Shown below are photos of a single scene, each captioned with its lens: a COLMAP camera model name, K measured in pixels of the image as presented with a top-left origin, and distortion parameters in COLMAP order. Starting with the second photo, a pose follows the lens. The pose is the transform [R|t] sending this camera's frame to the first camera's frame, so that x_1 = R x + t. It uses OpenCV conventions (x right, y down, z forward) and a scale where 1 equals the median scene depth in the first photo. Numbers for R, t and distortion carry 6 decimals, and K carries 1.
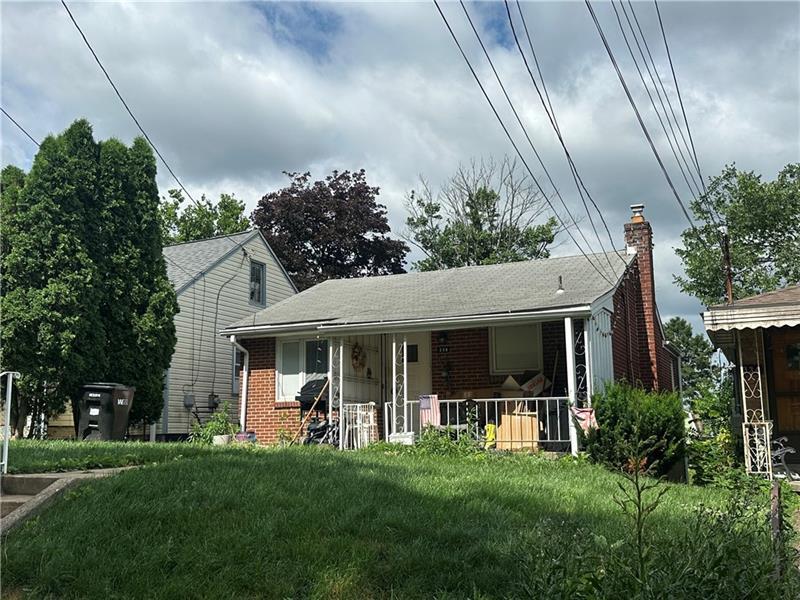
lens RADIAL K [[809.2, 0, 391.7], [0, 809.2, 293.5], [0, 0, 1]] dist [0.080722, 0.000000]
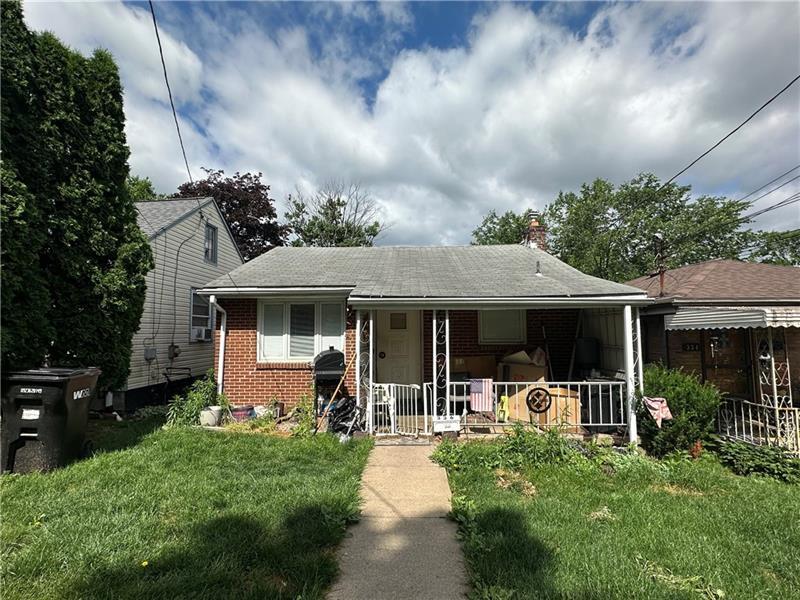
lens RADIAL K [[389.4, 0, 397.2], [0, 389.4, 302.6], [0, 0, 1]] dist [-0.005228, -0.000162]
pose [[0.918409, 0.035324, 0.394051, -0.197232], [-0.074271, 0.993692, 0.084026, 0.005632], [-0.388597, -0.106437, 0.915239, 0.550849]]
